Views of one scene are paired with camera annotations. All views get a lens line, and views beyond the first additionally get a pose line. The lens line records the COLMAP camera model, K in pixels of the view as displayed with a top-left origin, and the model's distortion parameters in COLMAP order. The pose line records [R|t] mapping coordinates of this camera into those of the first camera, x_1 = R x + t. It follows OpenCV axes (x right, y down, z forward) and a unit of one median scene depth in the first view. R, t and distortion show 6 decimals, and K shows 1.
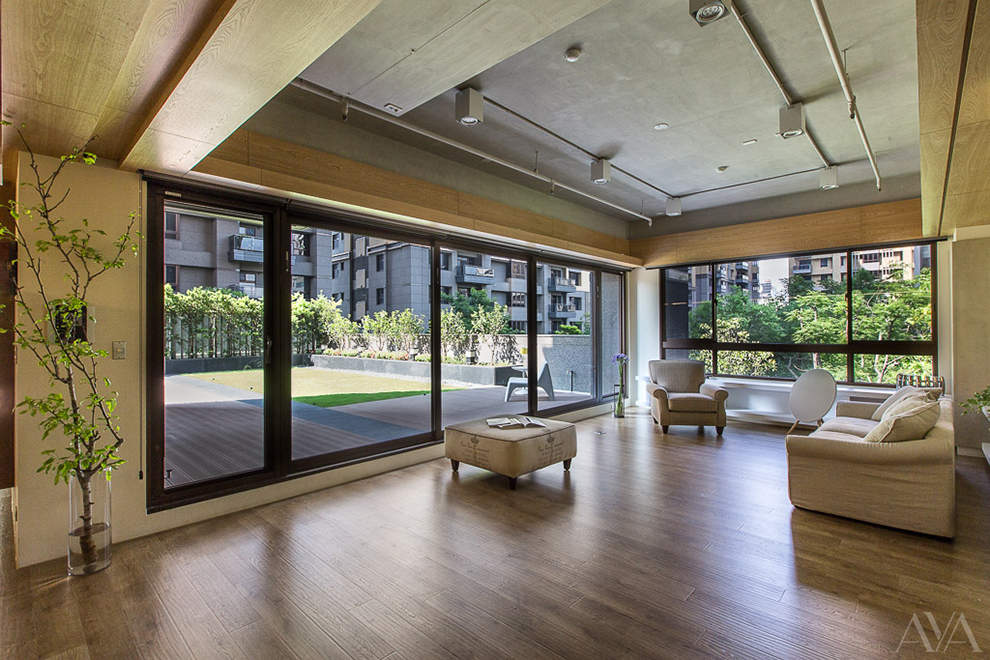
lens RADIAL K [[464.7, 0, 495.0], [0, 464.7, 330.0], [0, 0, 1]] dist [-0.000512, 0.000408]
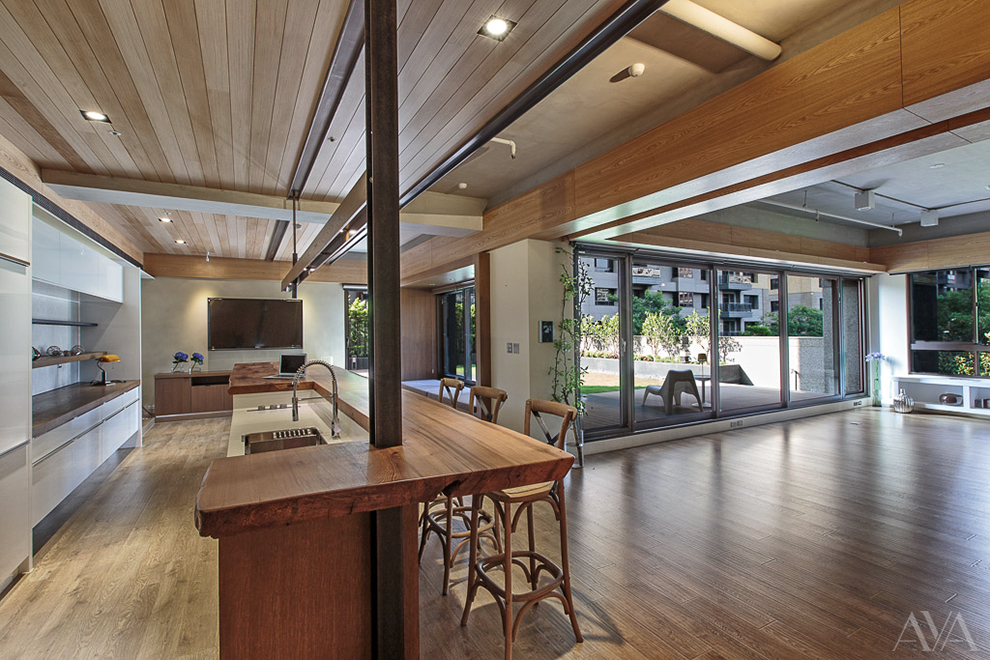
lens RADIAL K [[464.7, 0, 495.0], [0, 464.7, 330.0], [0, 0, 1]] dist [-0.000512, 0.000408]
pose [[0.950458, -0.003040, -0.310837, -0.196371], [0.002371, 0.999994, -0.002530, -0.004796], [0.310843, 0.001667, 0.950460, -0.276419]]
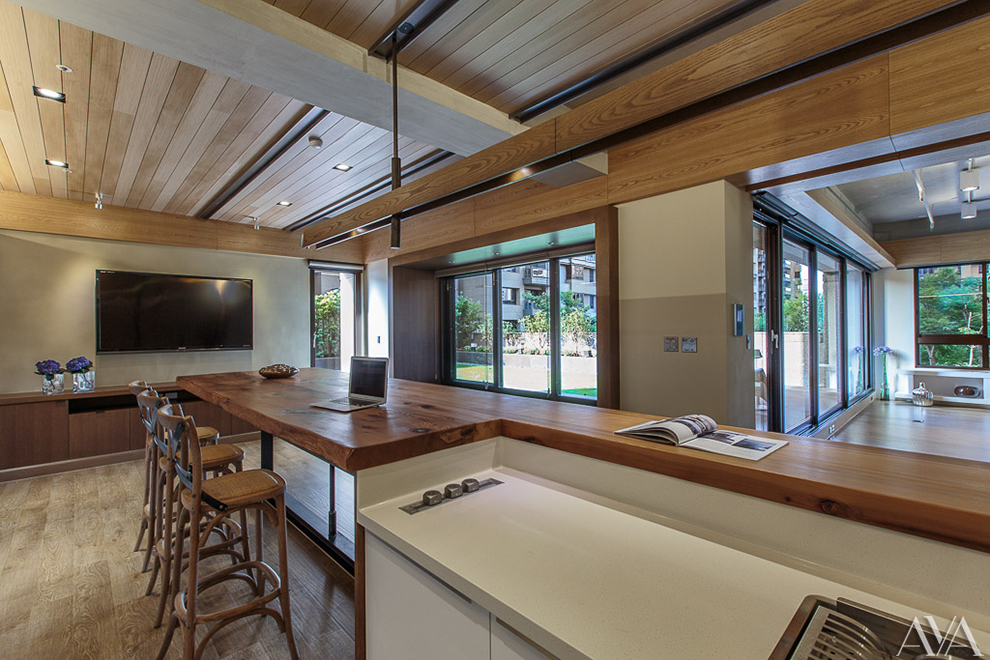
lens RADIAL K [[449.0, 0, 495.0], [0, 449.0, 330.0], [0, 0, 1]] dist [0.001713, 0.000443]
pose [[0.998027, -0.003716, -0.062671, -0.527065], [0.003735, 0.999993, 0.000177, 0.004281], [0.062670, -0.000411, 0.998034, -0.083314]]
